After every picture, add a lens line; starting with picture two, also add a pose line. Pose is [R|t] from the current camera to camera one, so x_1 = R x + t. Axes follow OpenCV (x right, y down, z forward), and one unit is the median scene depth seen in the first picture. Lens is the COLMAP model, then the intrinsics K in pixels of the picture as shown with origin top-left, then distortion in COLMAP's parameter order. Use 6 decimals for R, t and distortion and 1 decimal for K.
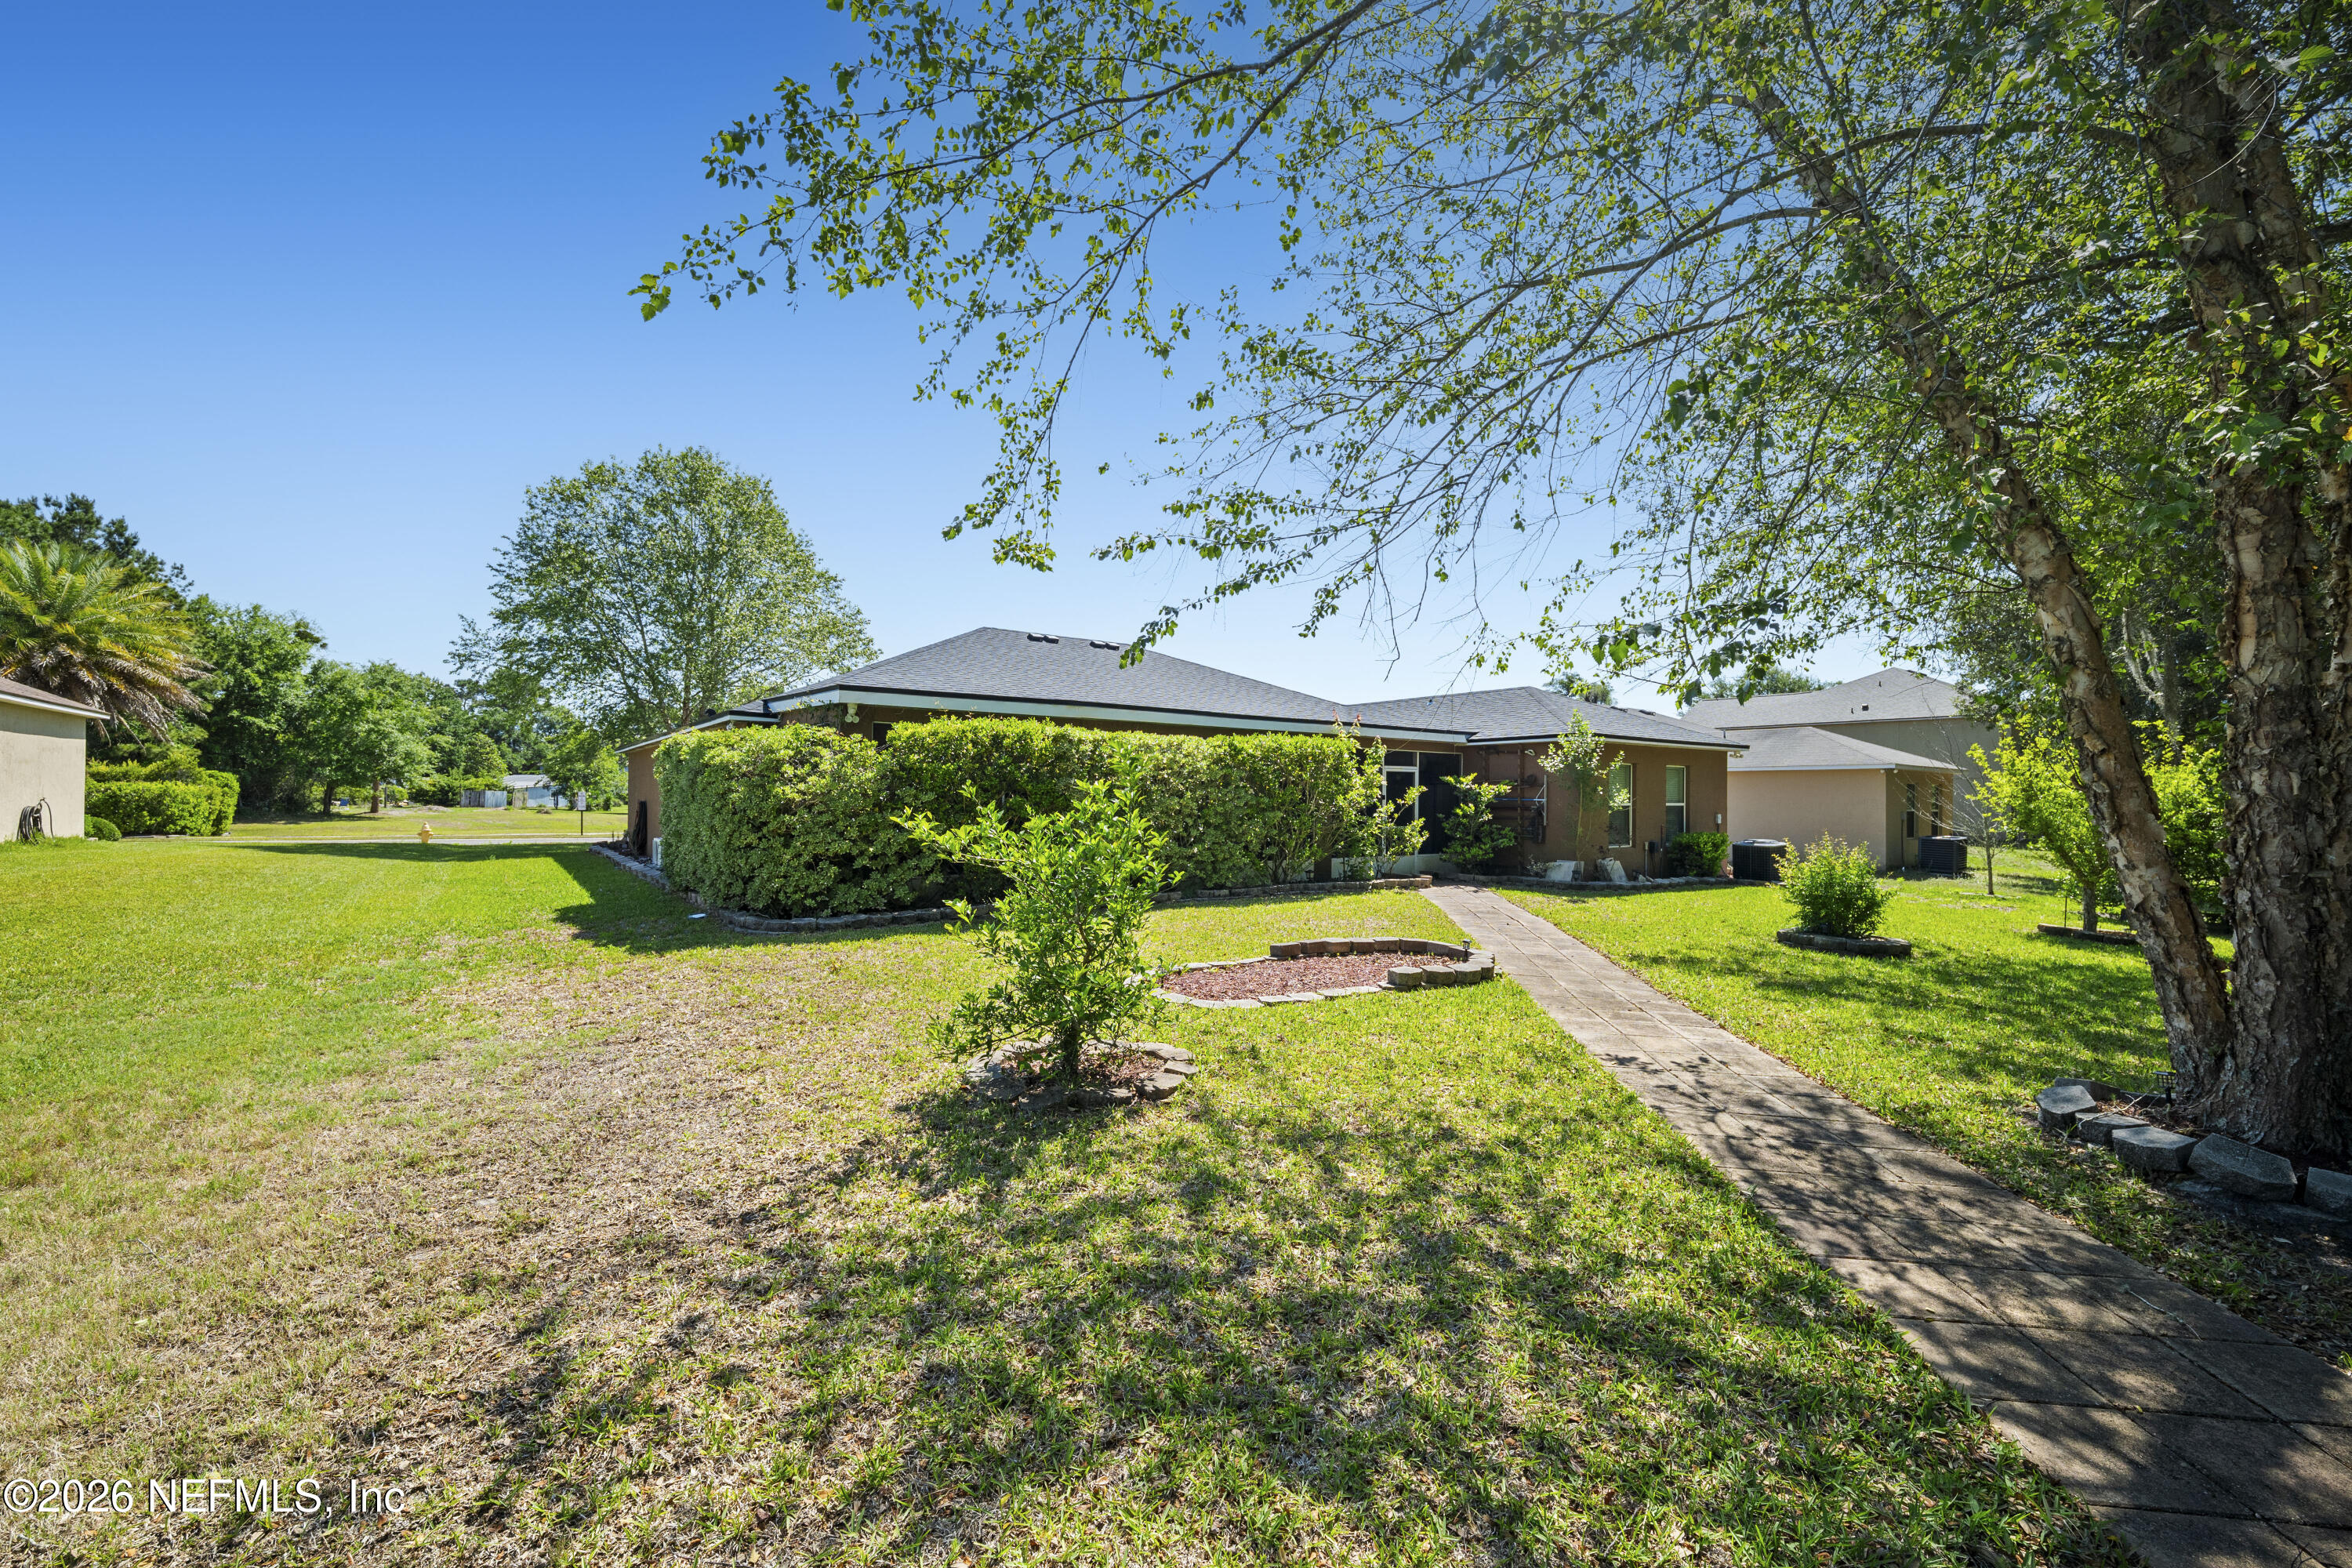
lens RADIAL K [[954.6, 0, 1173.9], [0, 954.6, 786.8], [0, 0, 1]] dist [-0.002106, -0.000210]
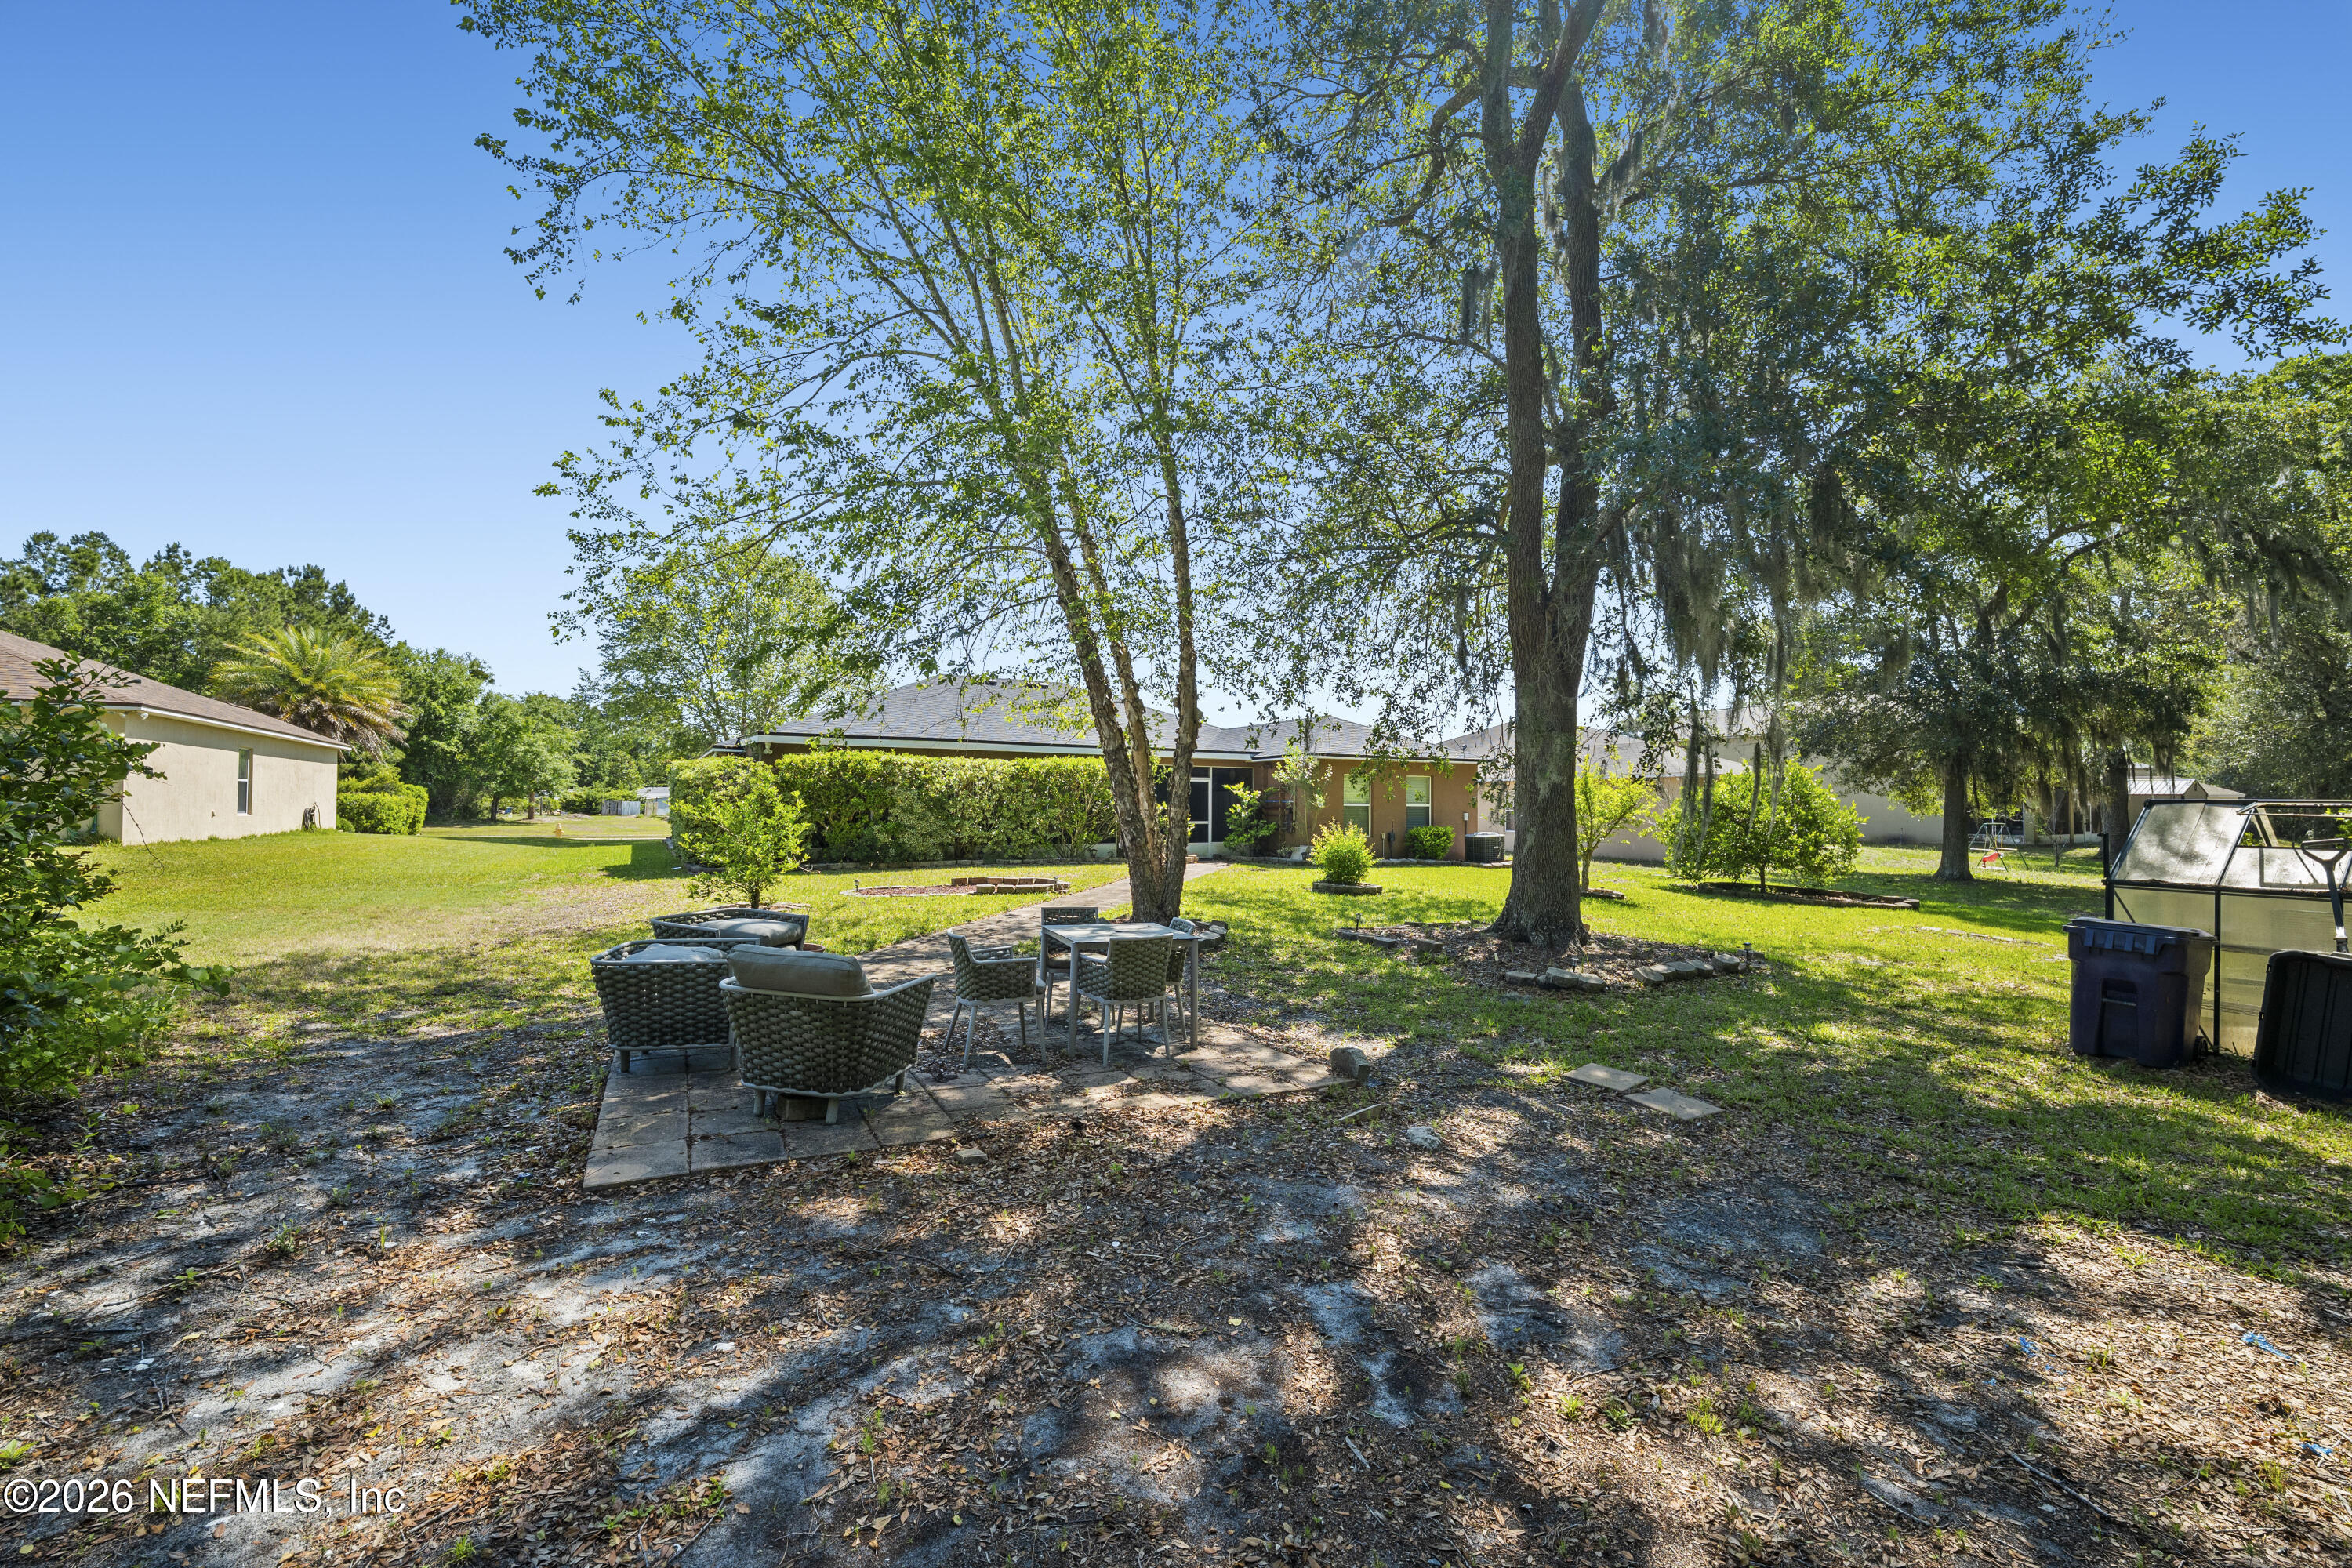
lens RADIAL K [[954.6, 0, 1169.3], [0, 954.6, 788.2], [0, 0, 1]] dist [-0.002106, -0.000210]
pose [[0.993508, -0.003853, -0.113693, 0.365182], [0.002801, 0.999952, -0.009413, 0.006541], [0.113724, 0.009033, 0.993471, -0.378871]]
